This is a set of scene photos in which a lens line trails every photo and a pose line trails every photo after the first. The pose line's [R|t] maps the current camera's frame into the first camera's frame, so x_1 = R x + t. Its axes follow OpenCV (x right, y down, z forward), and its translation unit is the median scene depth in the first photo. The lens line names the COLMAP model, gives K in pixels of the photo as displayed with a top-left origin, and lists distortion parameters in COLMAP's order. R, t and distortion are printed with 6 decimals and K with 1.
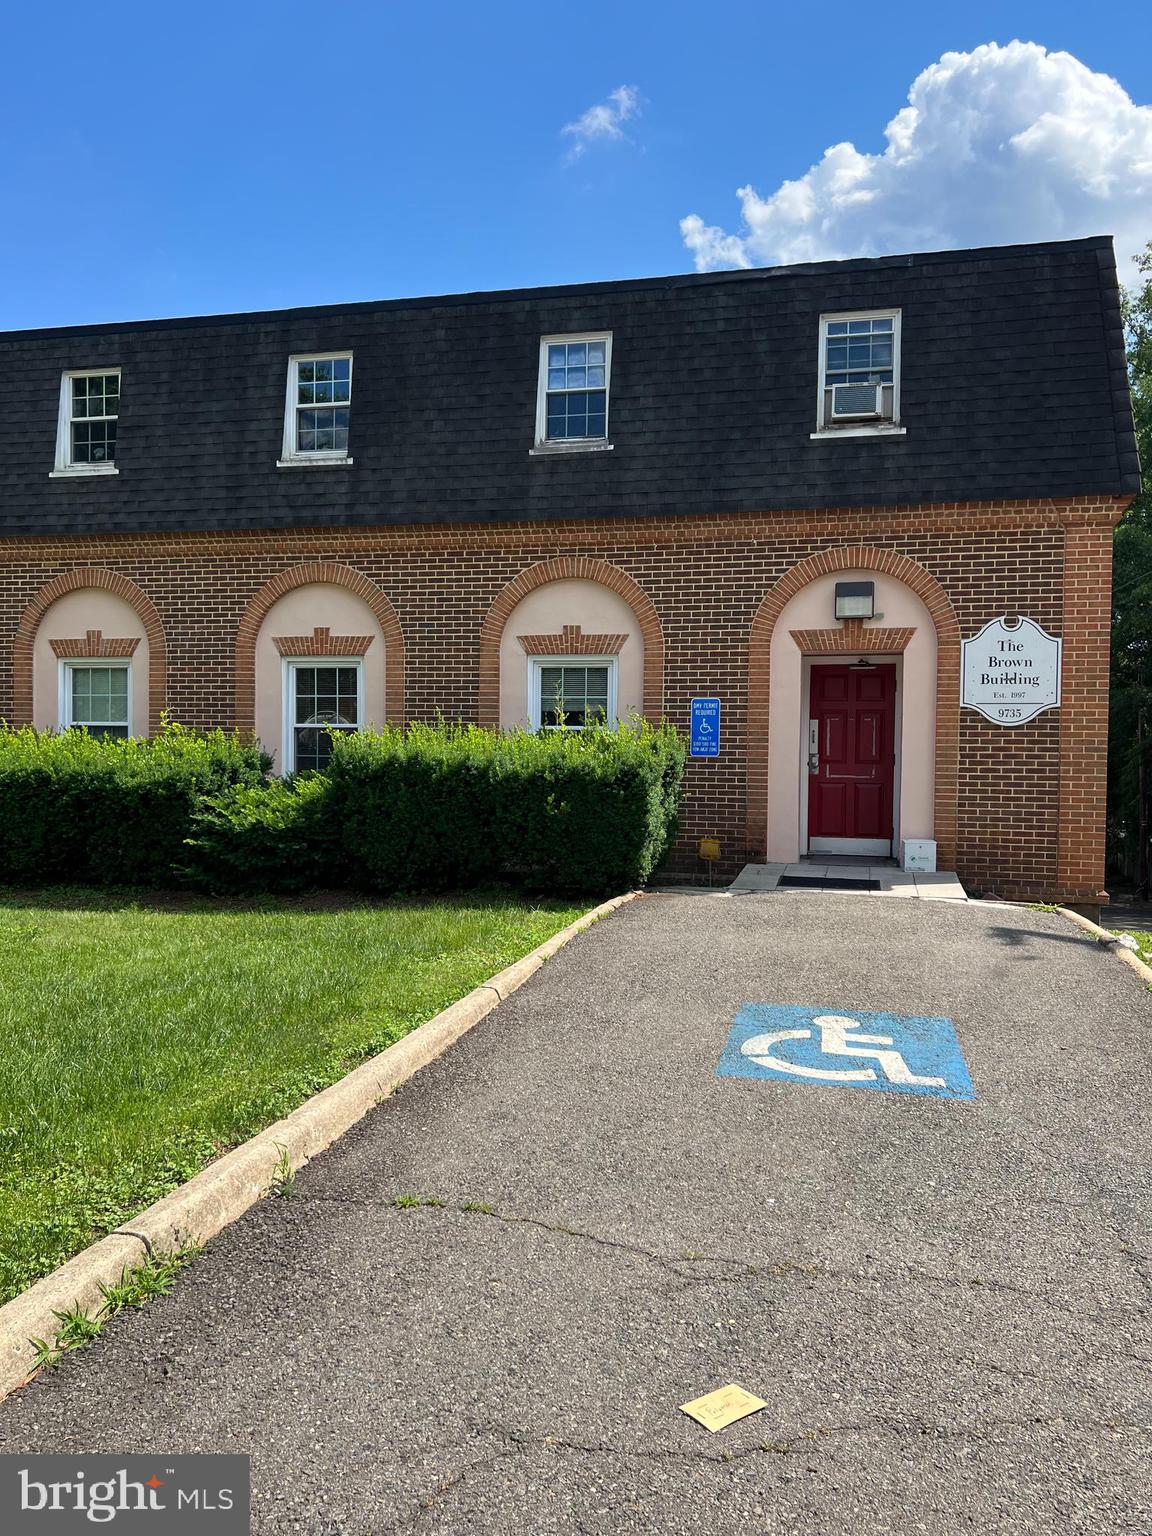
lens RADIAL K [[1177.4, 0, 599.0], [0, 1177.4, 797.4], [0, 0, 1]] dist [0.061959, -0.070617]
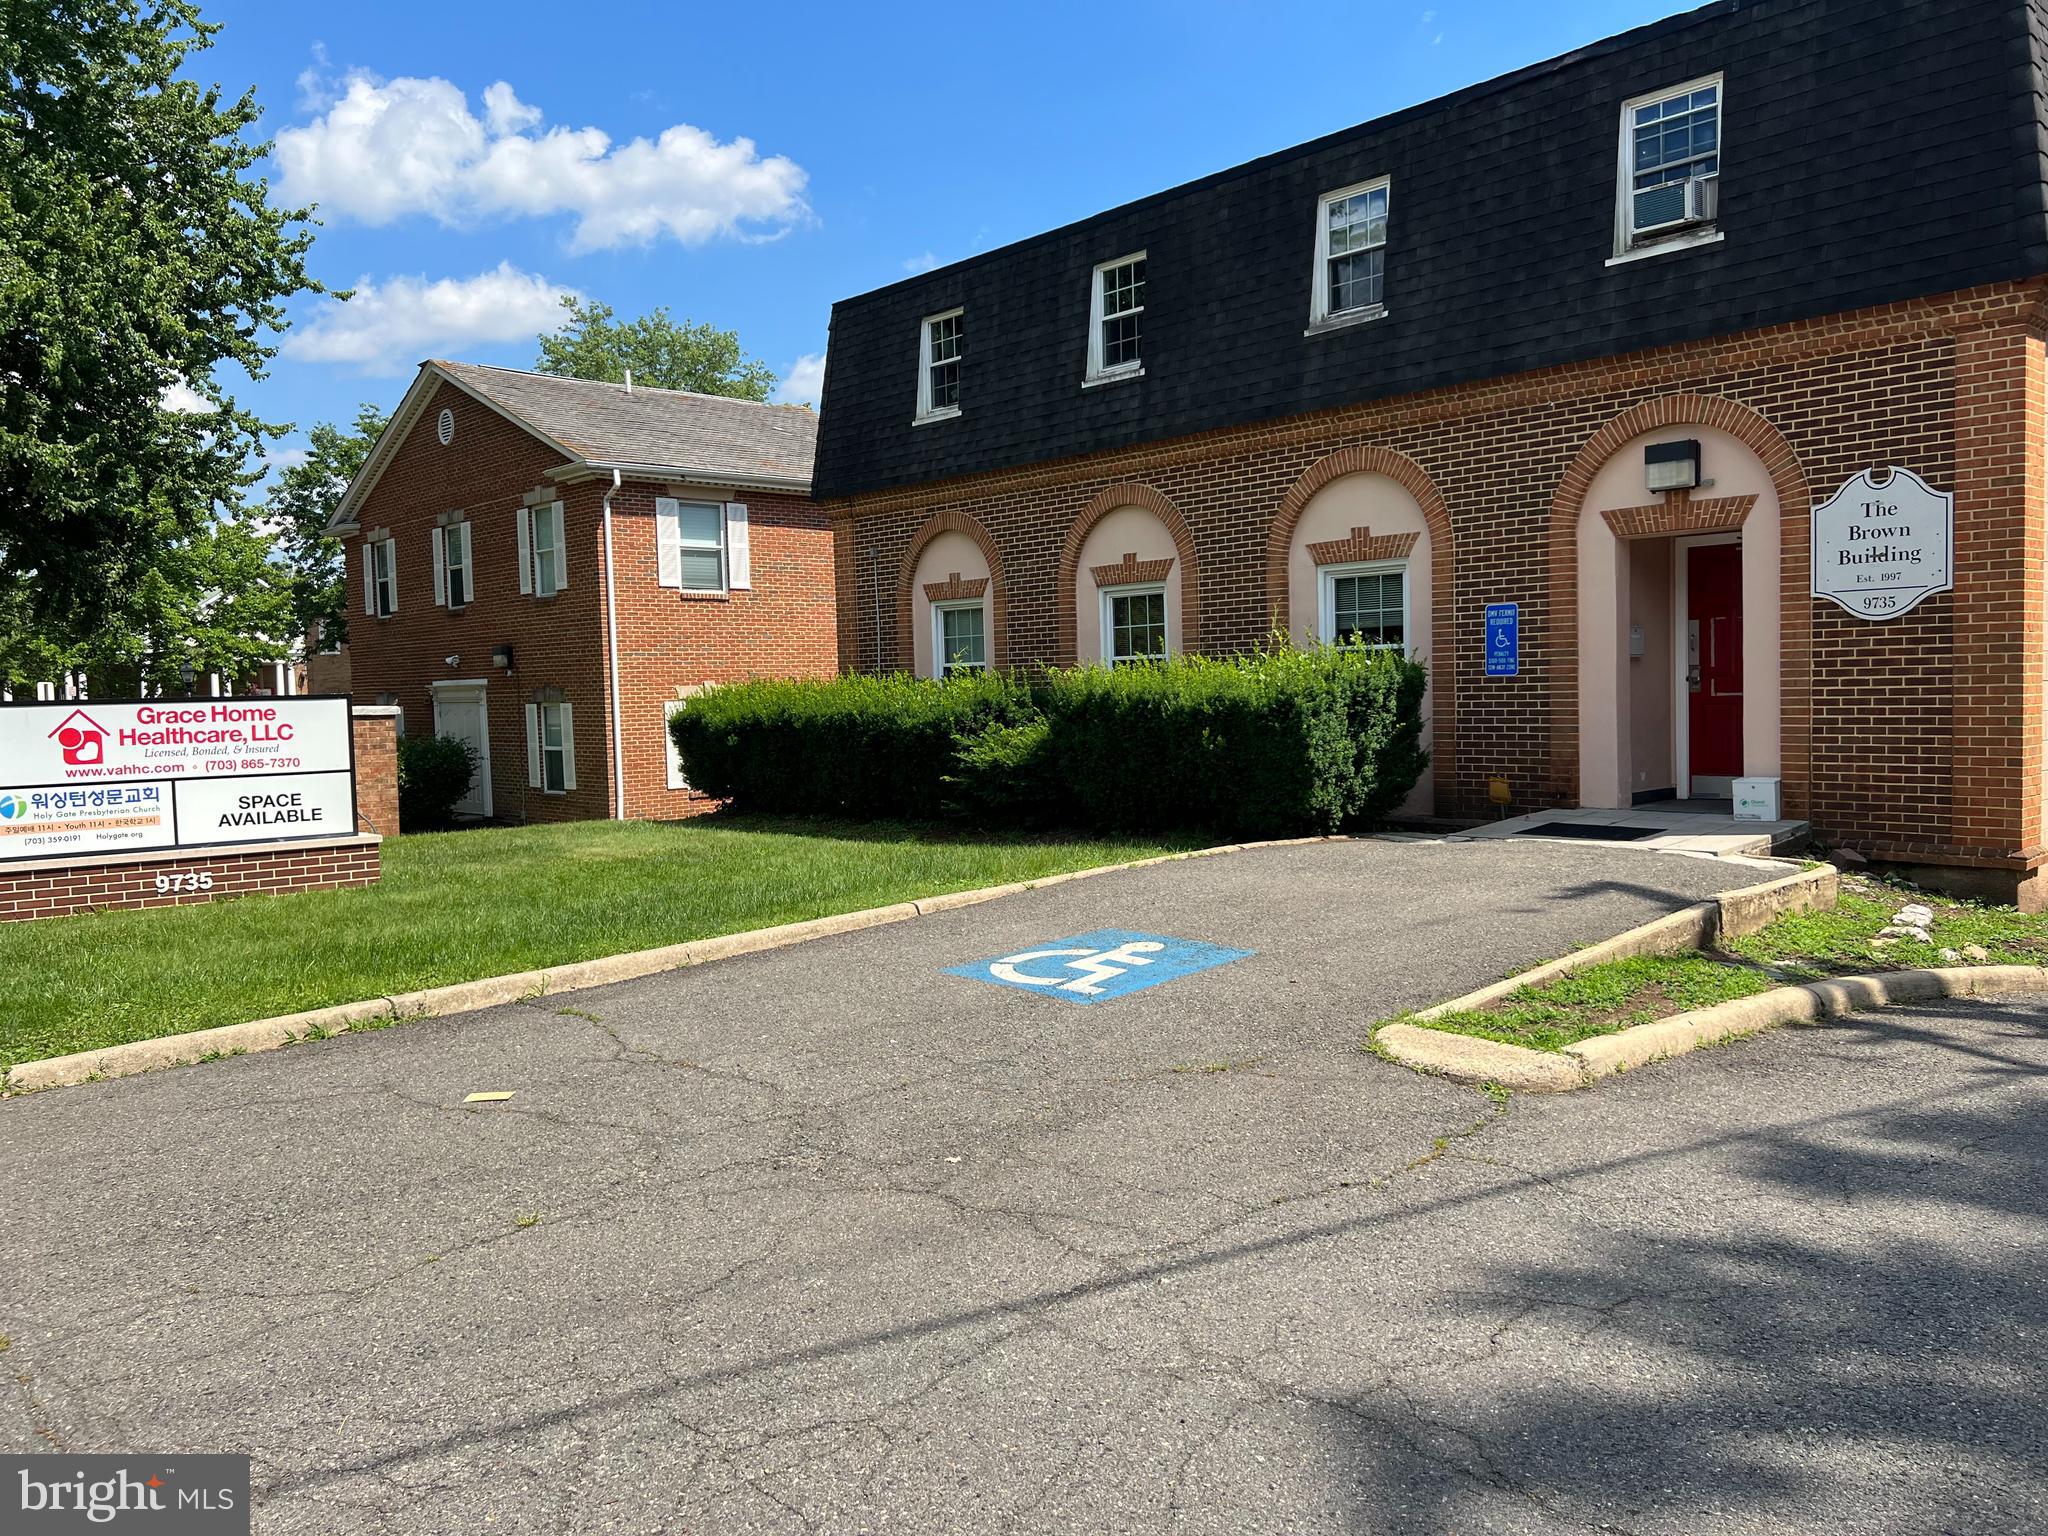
lens RADIAL K [[1569.9, 0, 1024.4], [0, 1569.9, 789.7], [0, 0, 1]] dist [0.061959, -0.070617]
pose [[0.827959, 0.003946, -0.560775, 0.440710], [0.016843, 0.999349, 0.031900, 0.003290], [0.560536, -0.035857, 0.827353, -0.093484]]
